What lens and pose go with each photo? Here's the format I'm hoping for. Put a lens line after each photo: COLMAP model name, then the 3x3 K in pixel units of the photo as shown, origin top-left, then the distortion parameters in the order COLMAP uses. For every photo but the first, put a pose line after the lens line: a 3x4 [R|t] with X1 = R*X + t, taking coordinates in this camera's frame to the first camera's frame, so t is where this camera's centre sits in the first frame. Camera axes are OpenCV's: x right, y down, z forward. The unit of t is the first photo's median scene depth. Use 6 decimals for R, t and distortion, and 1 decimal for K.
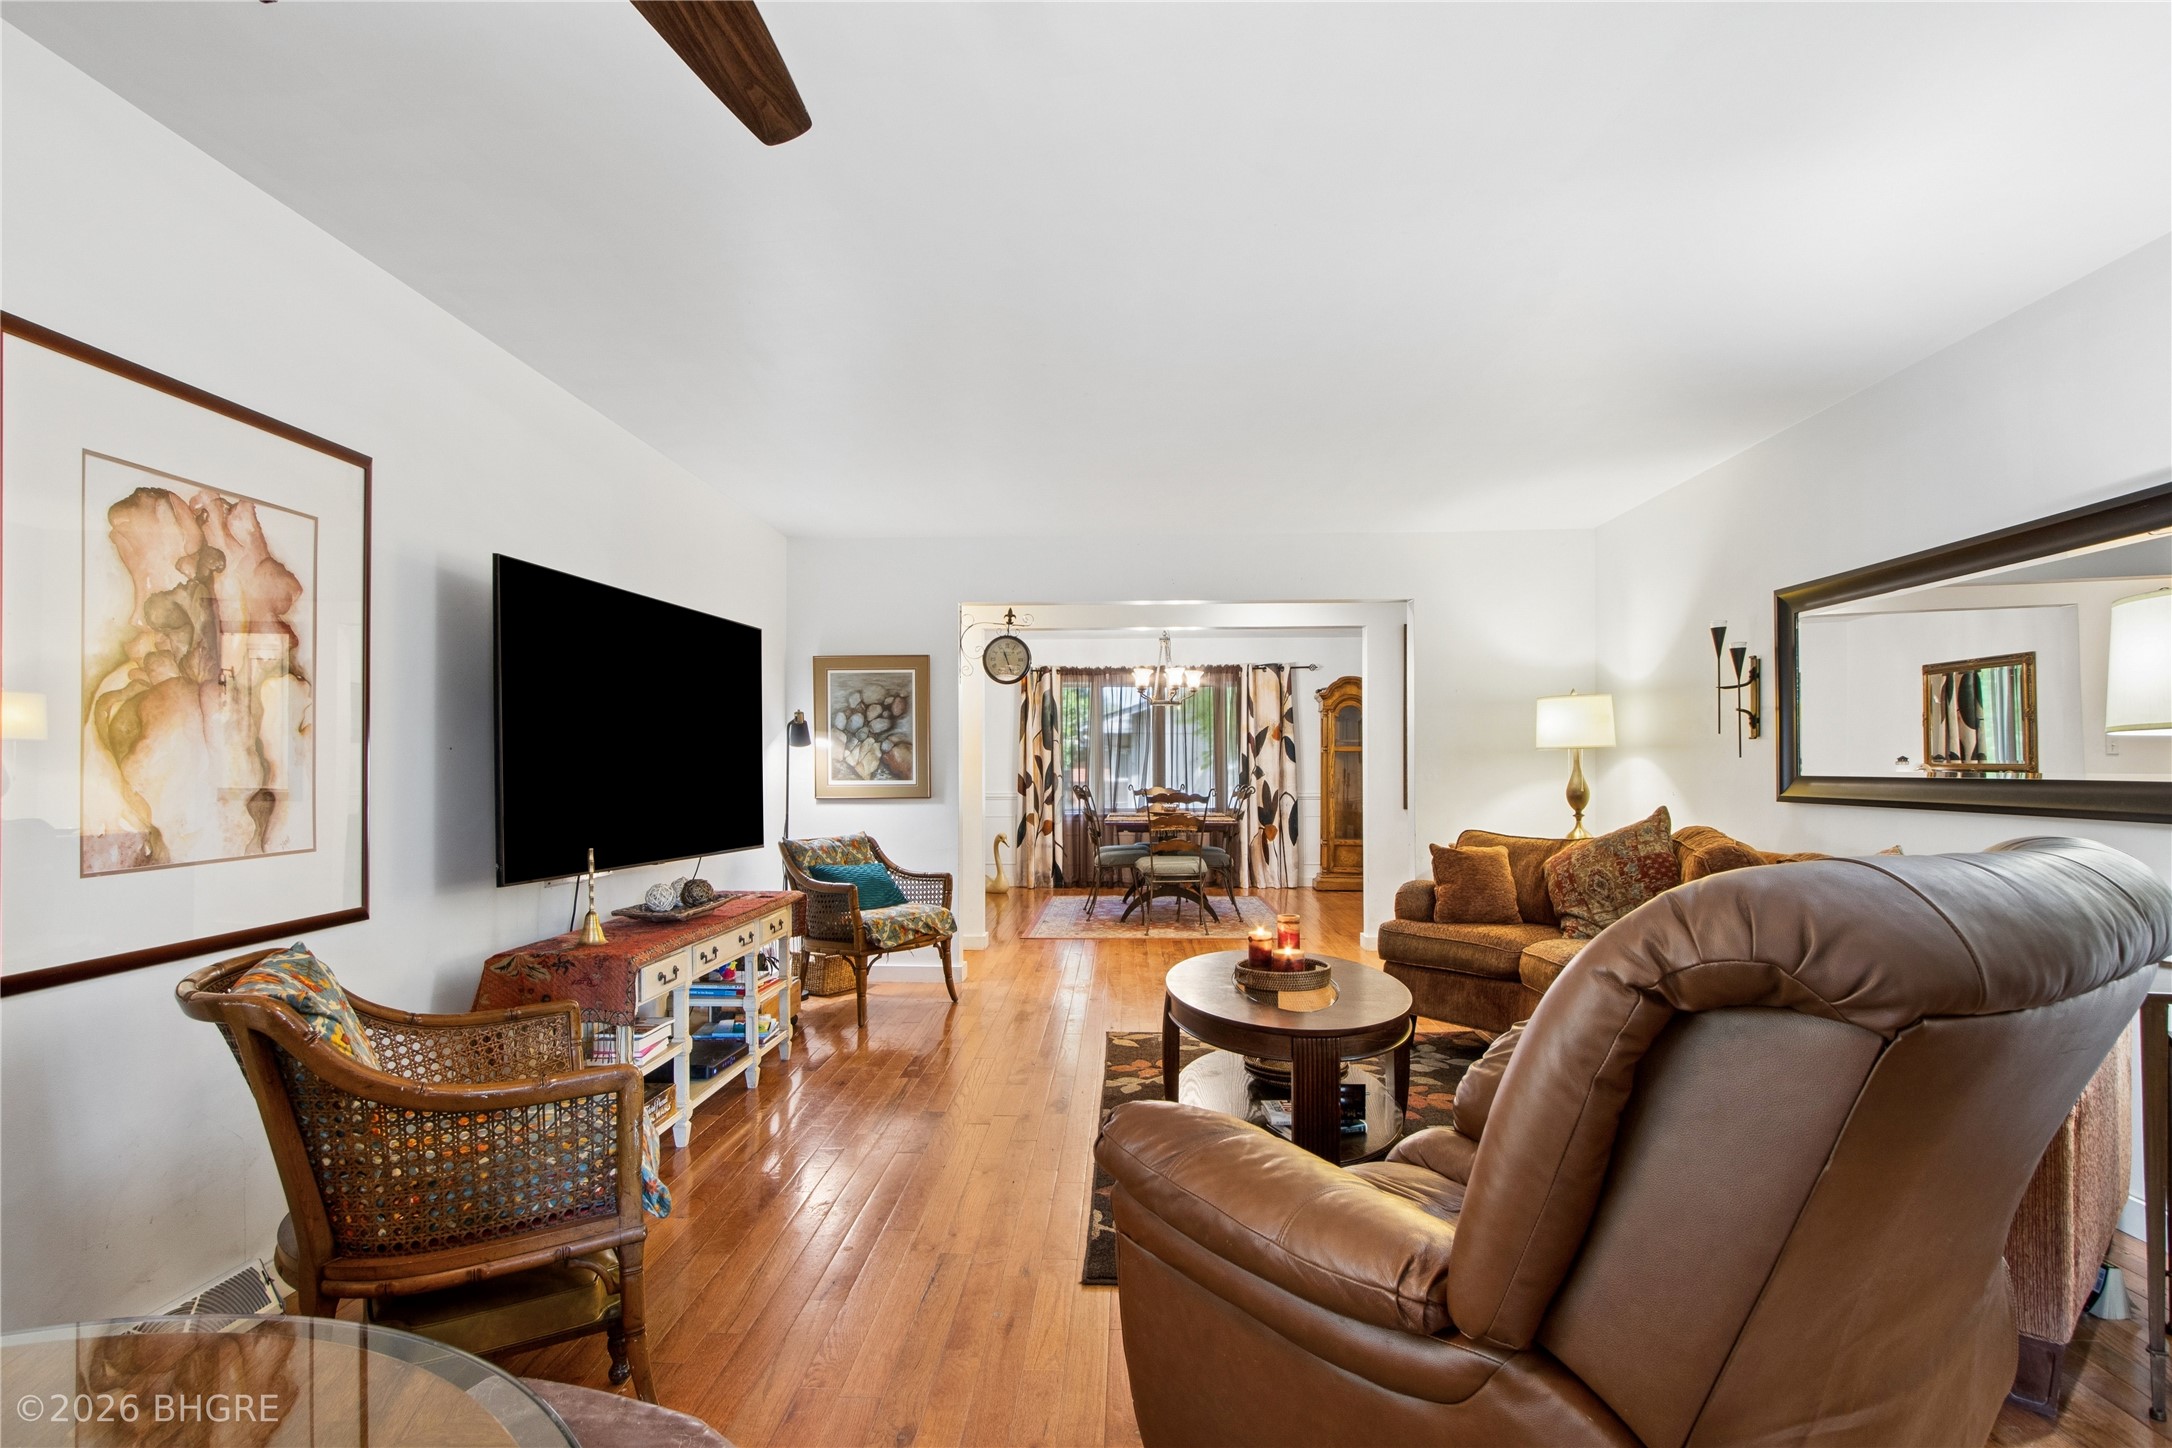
lens RADIAL K [[1046.4, 0, 1088.1], [0, 1046.4, 739.8], [0, 0, 1]] dist [0.000315, 0.001143]
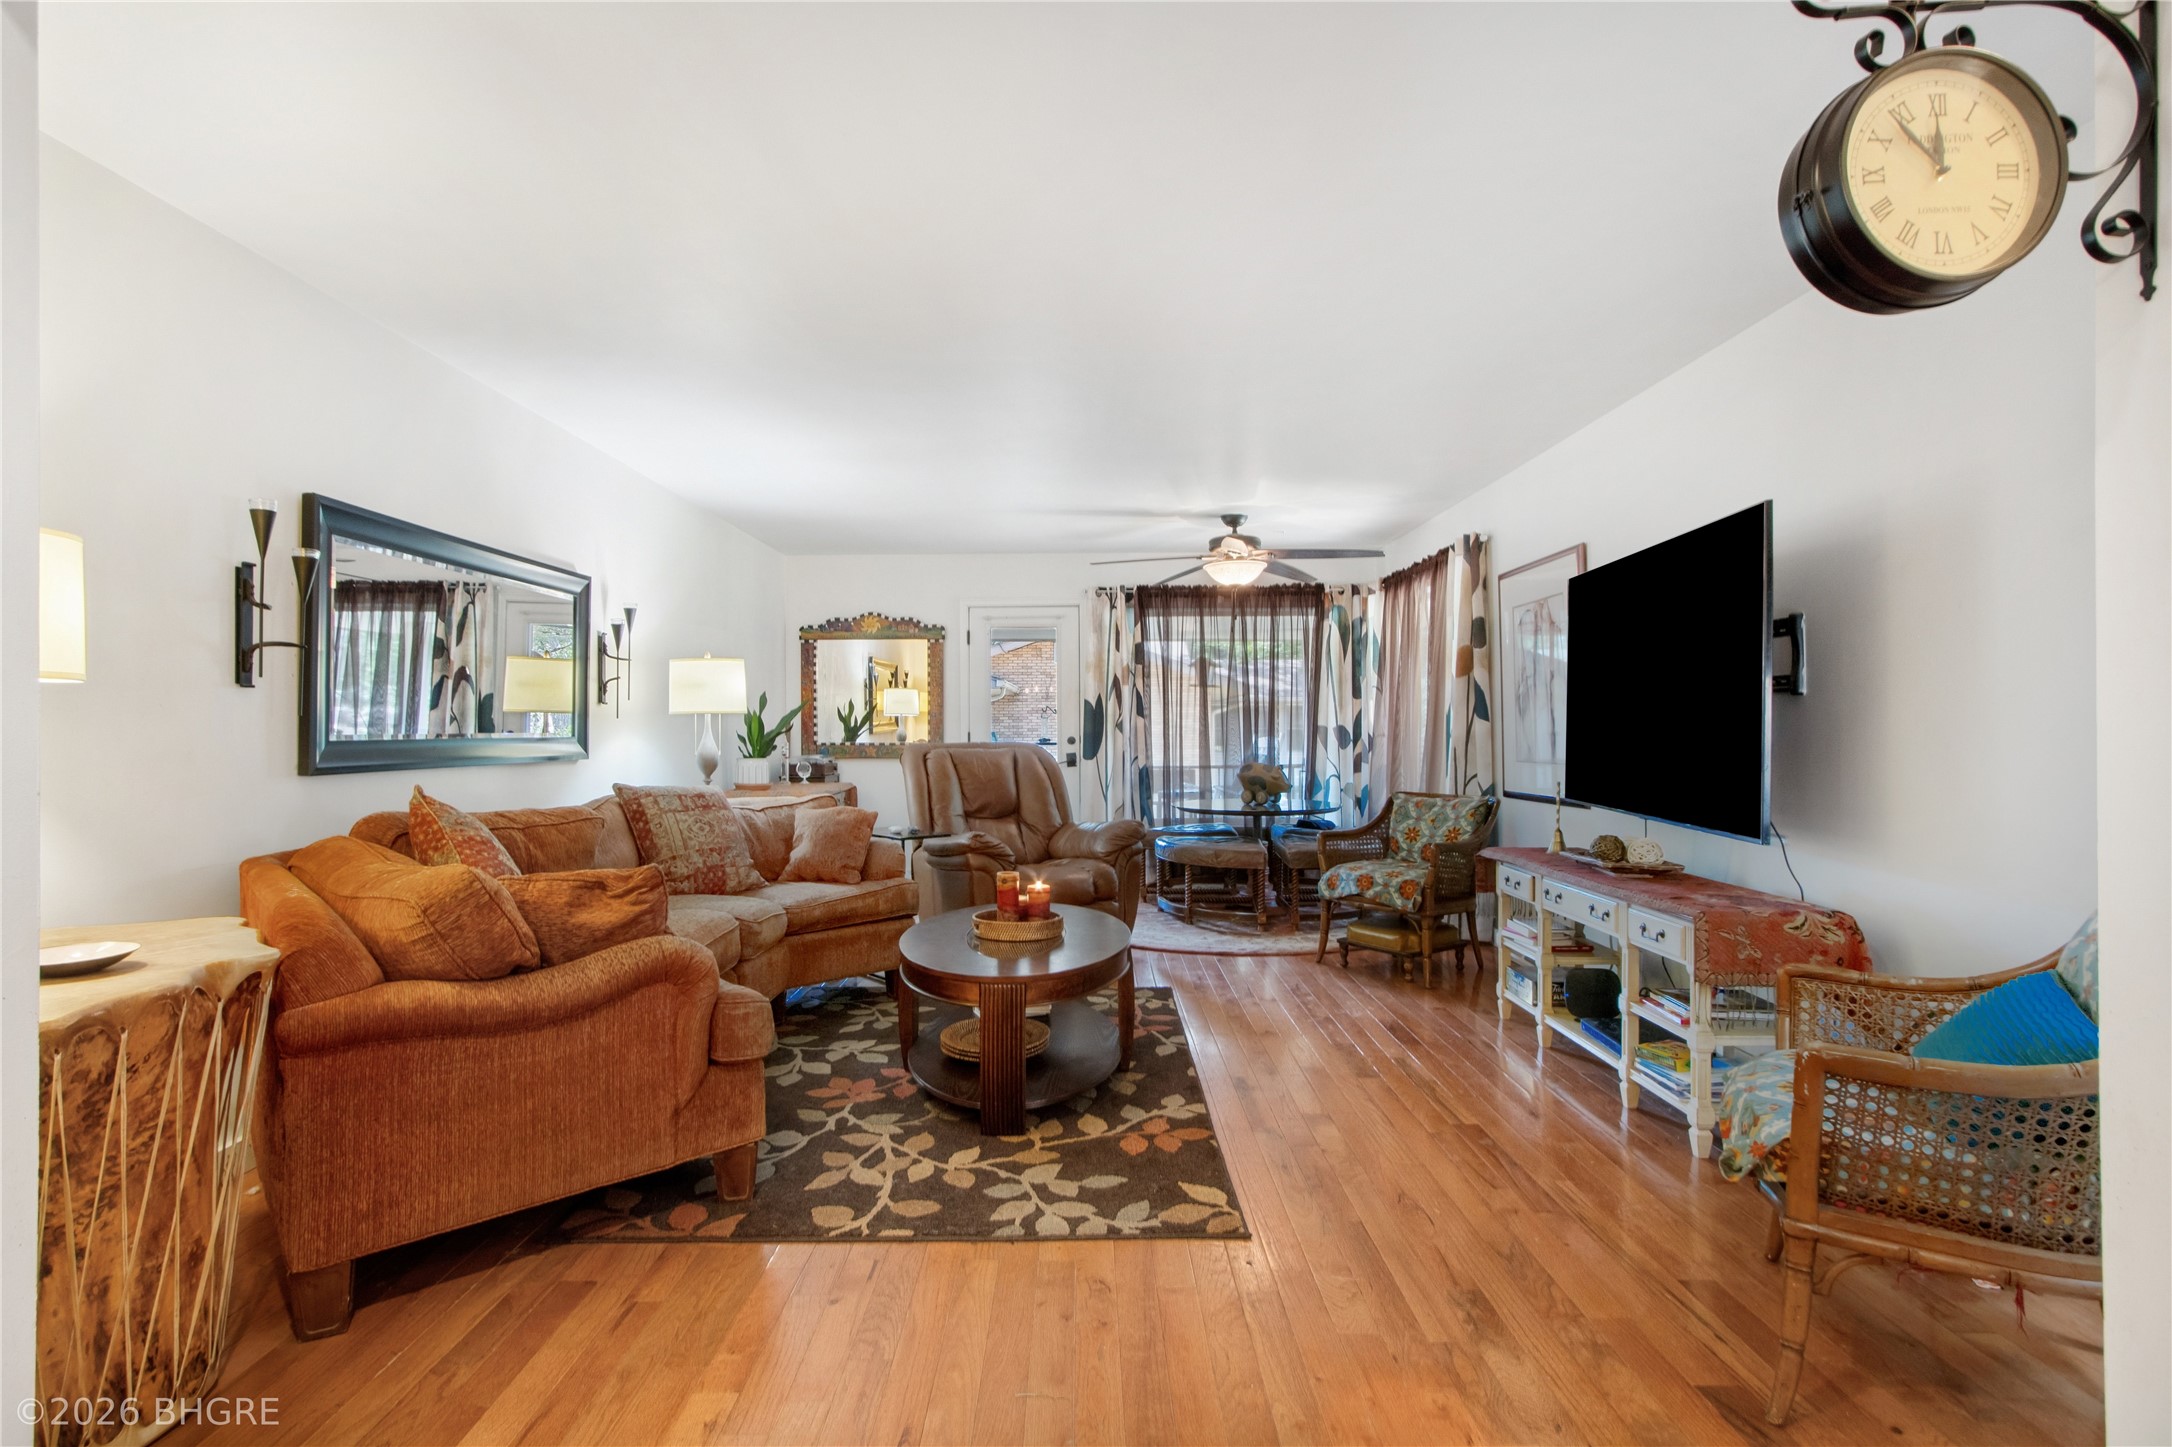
lens RADIAL K [[1046.4, 0, 1078.9], [0, 1046.4, 718.0], [0, 0, 1]] dist [0.000315, 0.001143]
pose [[-0.999290, 0.006591, -0.037091, 0.137525], [0.007195, 0.999843, -0.016168, 0.030689], [0.036979, -0.016424, -0.999181, 1.732756]]
